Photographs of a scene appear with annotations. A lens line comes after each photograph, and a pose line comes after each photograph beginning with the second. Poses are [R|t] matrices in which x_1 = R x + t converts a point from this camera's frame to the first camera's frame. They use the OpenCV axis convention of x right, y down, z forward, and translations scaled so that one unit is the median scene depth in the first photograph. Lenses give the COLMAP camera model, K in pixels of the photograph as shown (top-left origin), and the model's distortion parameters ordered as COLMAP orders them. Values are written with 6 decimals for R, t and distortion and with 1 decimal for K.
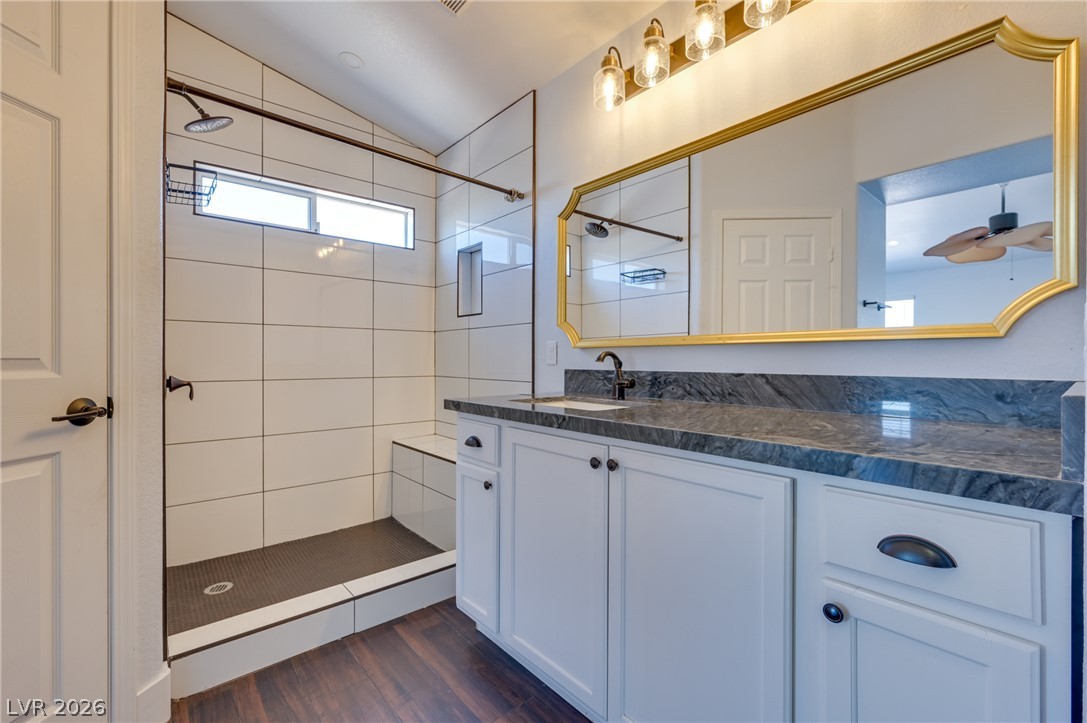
lens RADIAL K [[480.0, 0, 540.4], [0, 480.0, 360.8], [0, 0, 1]] dist [0.004792, -0.002188]
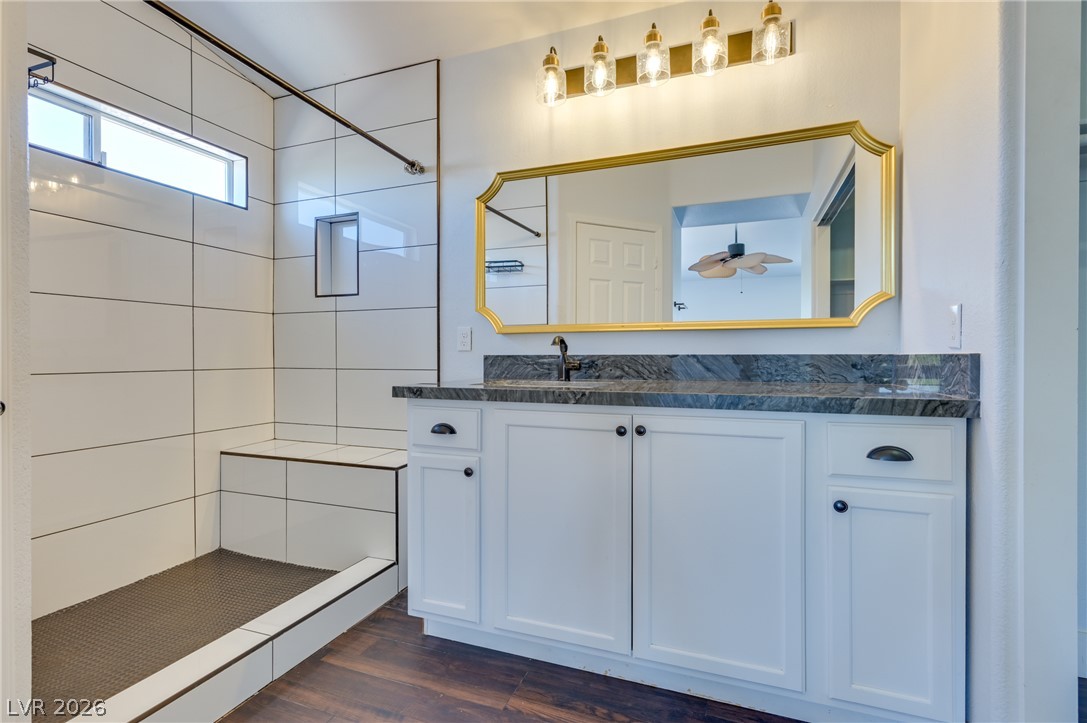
lens RADIAL K [[505.9, 0, 552.4], [0, 505.9, 360.6], [0, 0, 1]] dist [0.000234, 0.000631]
pose [[0.870073, -0.005541, 0.492892, -0.406716], [0.002834, 0.999977, 0.006238, 0.026975], [-0.492915, -0.004030, 0.870068, 0.035420]]
